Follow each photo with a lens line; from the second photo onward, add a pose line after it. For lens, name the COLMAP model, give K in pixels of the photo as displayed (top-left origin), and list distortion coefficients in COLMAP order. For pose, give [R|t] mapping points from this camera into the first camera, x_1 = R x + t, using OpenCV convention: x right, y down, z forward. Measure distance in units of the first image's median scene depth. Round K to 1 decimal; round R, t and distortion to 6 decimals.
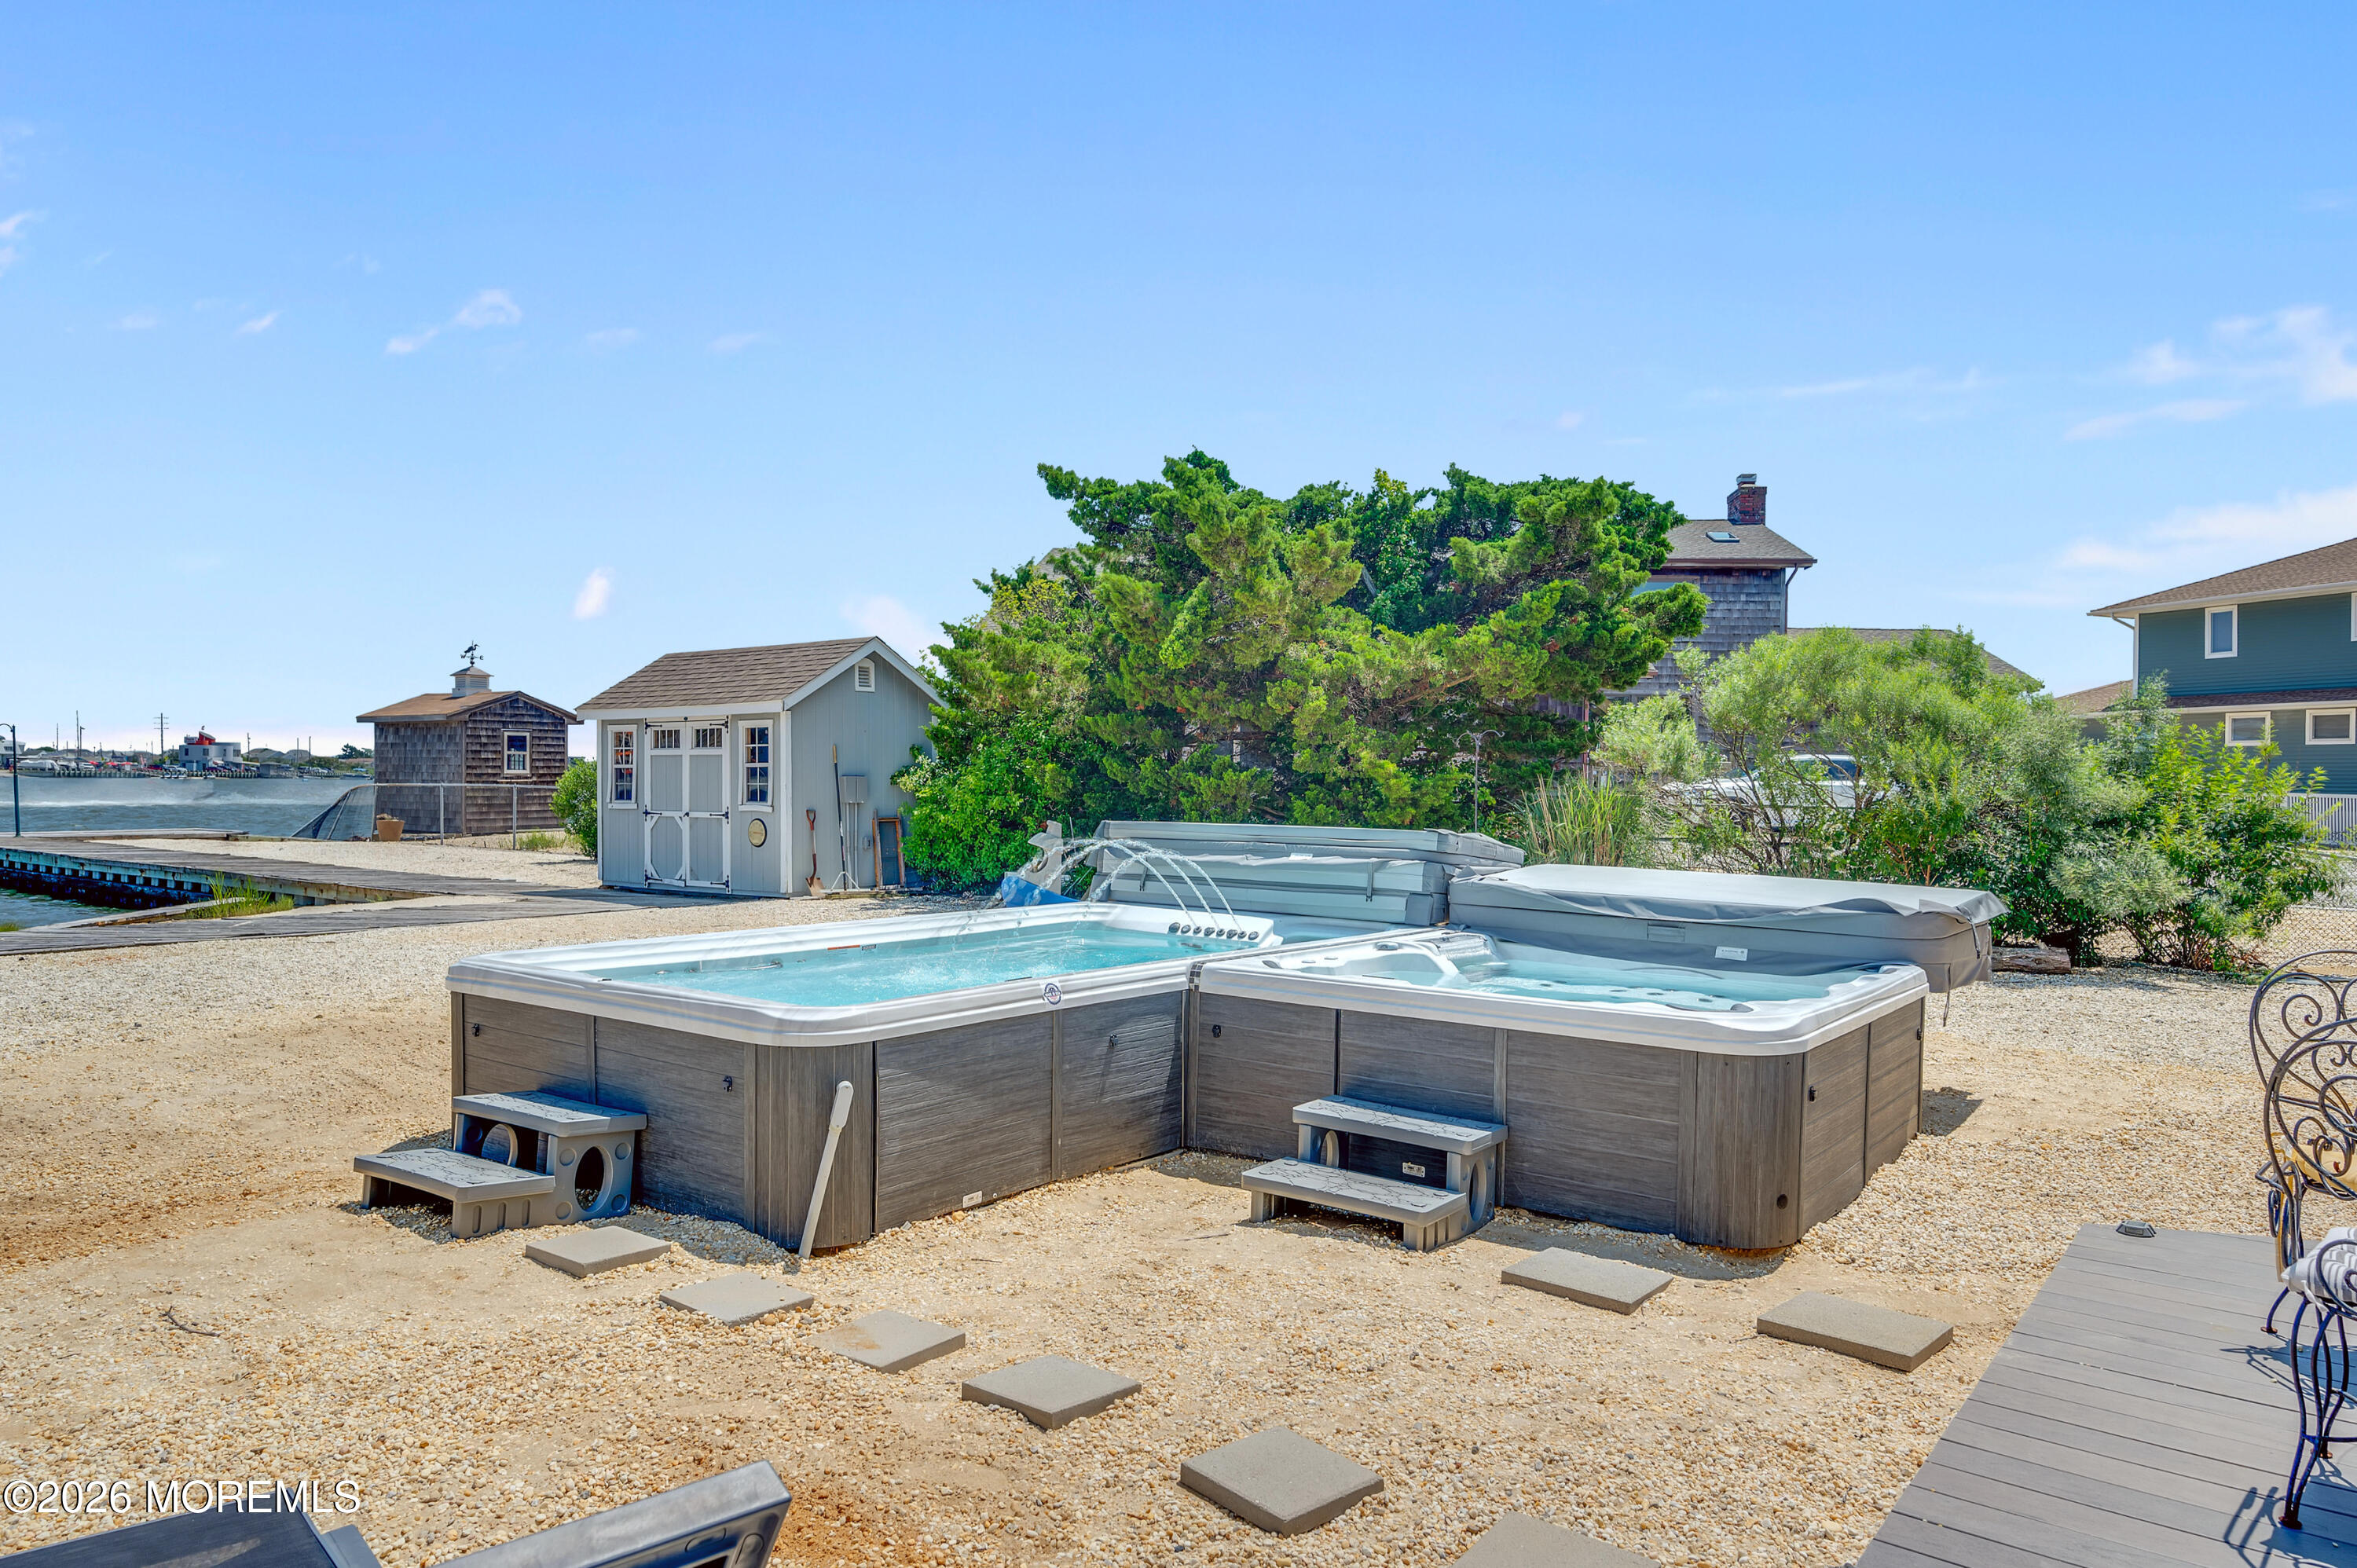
lens RADIAL K [[1335.6, 0, 1178.5], [0, 1335.6, 784.0], [0, 0, 1]] dist [-0.002926, 0.000280]
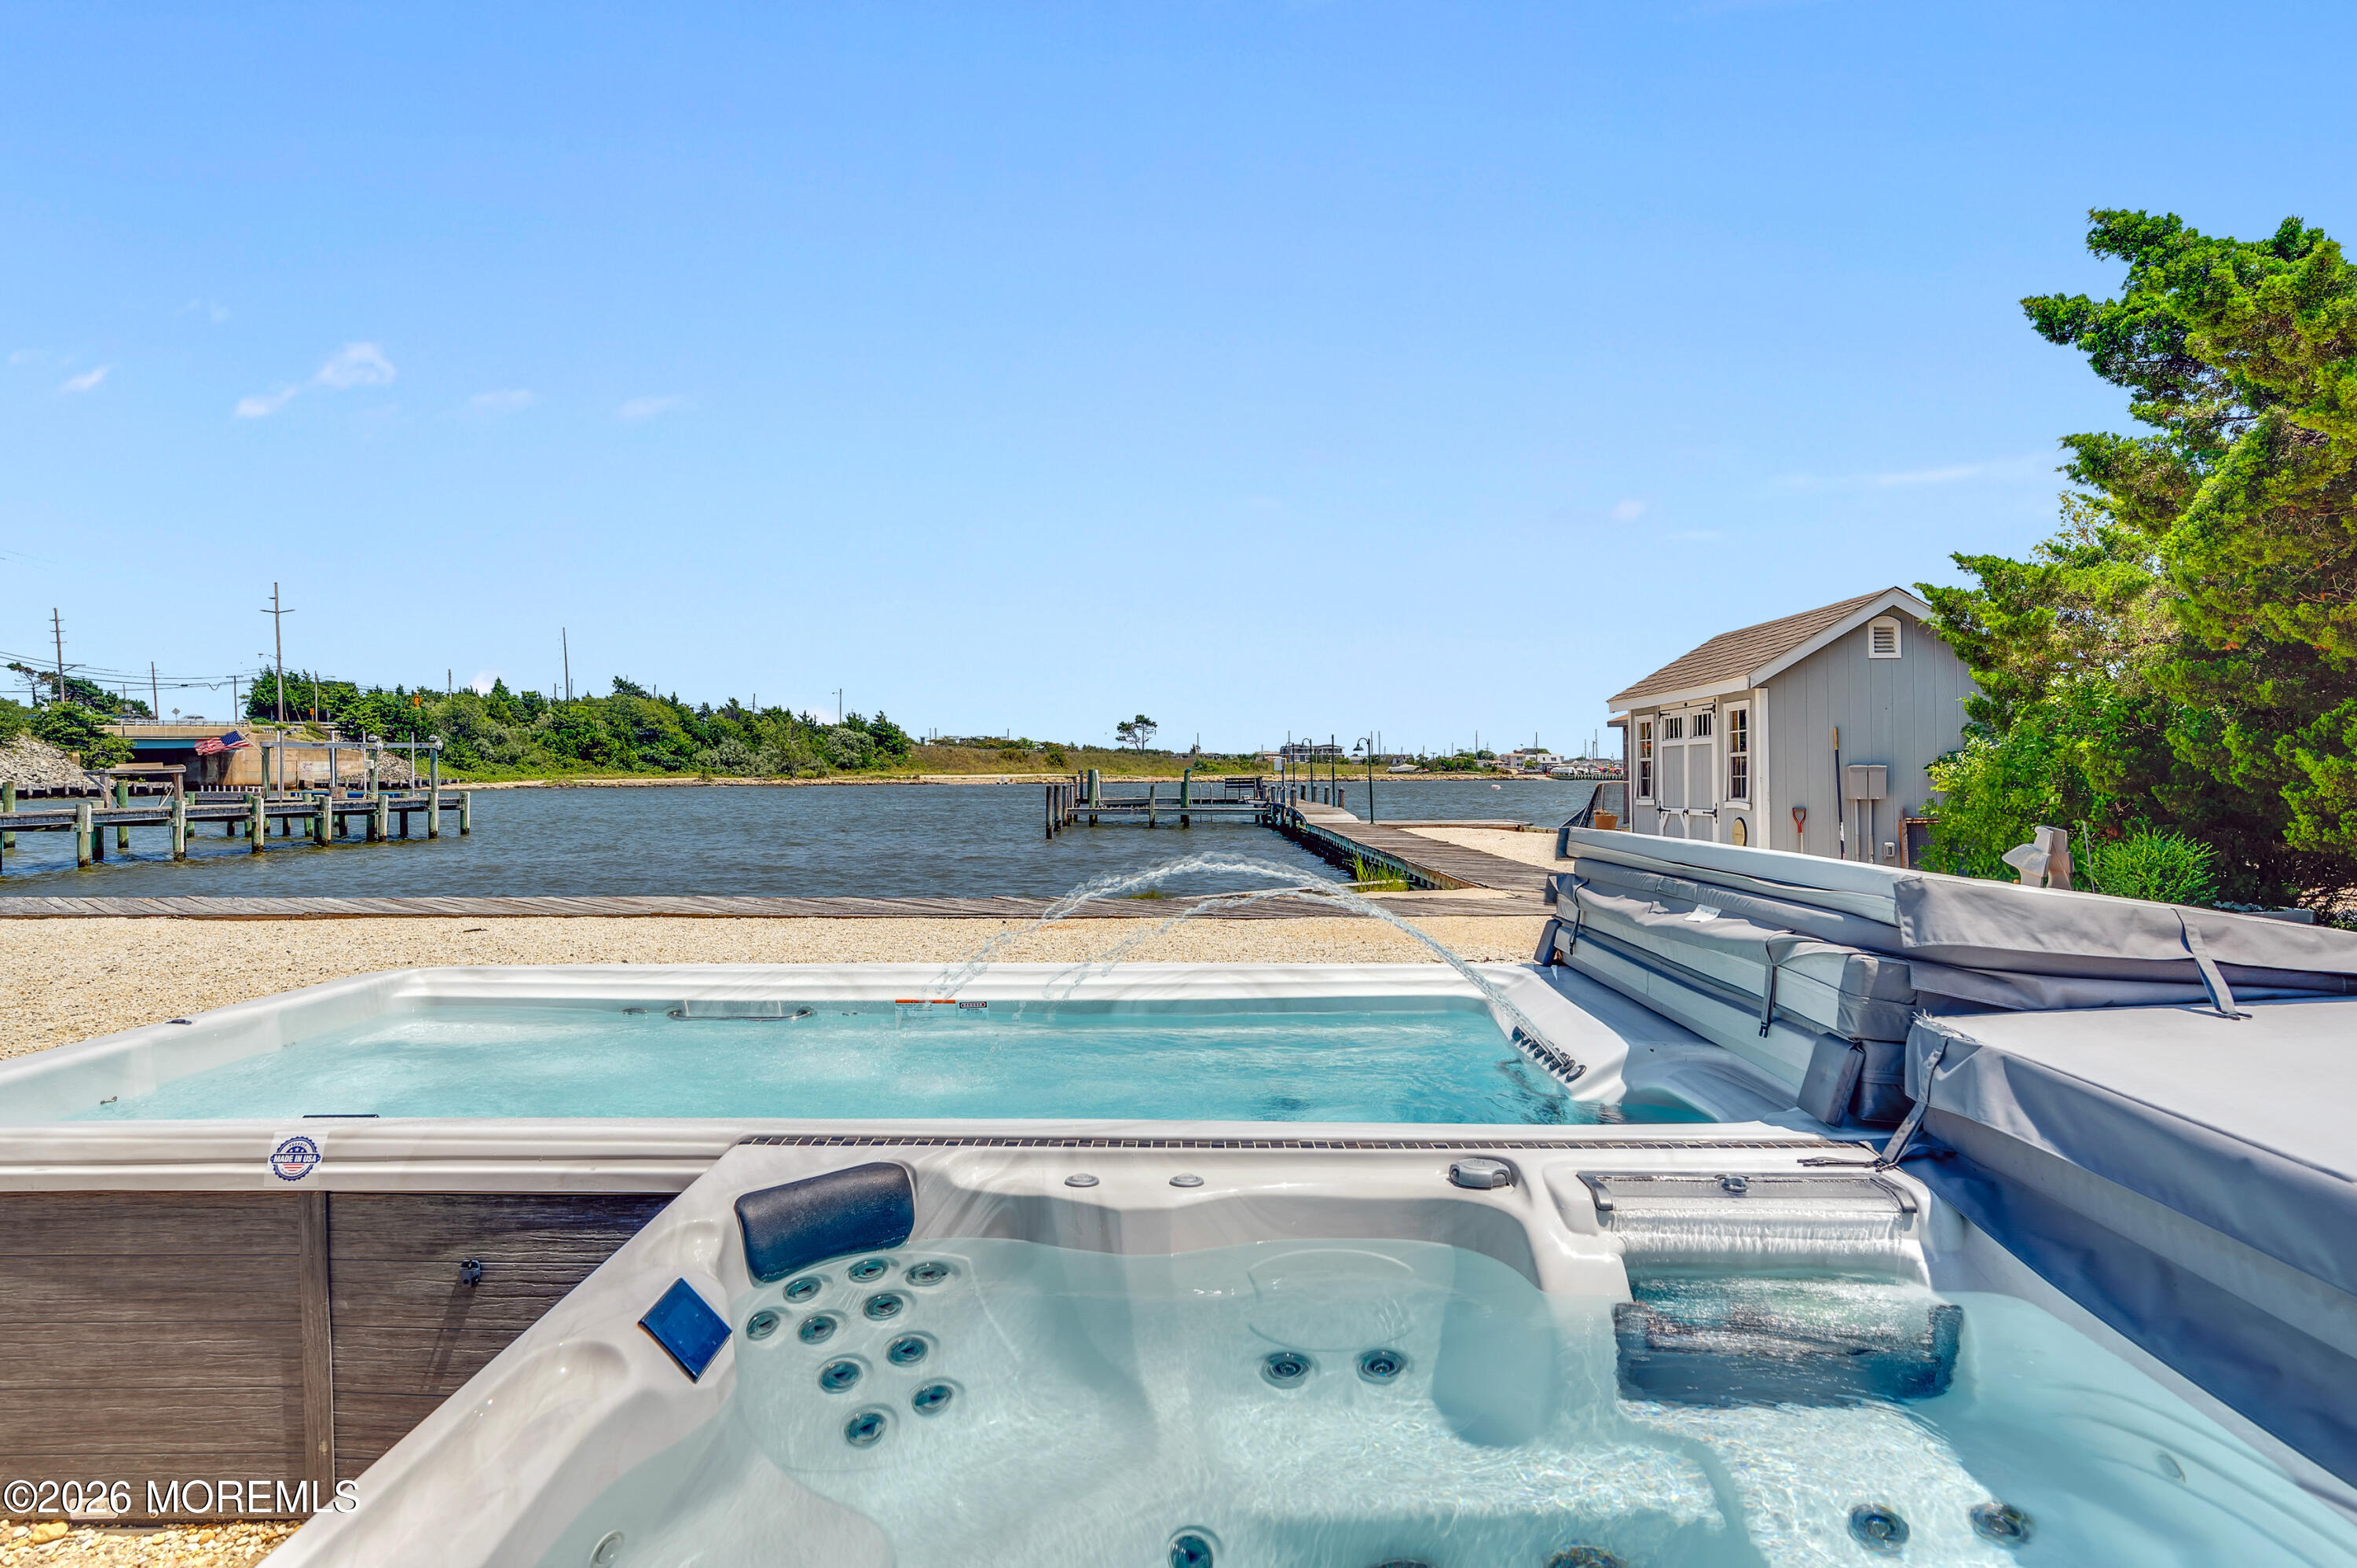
lens RADIAL K [[1335.6, 0, 1178.5], [0, 1335.6, 784.0], [0, 0, 1]] dist [-0.002926, 0.000280]
pose [[0.647066, -0.006186, -0.762409, 0.101471], [0.007936, 0.999968, -0.001379, 0.002932], [0.762393, -0.005158, 0.647094, 0.179547]]
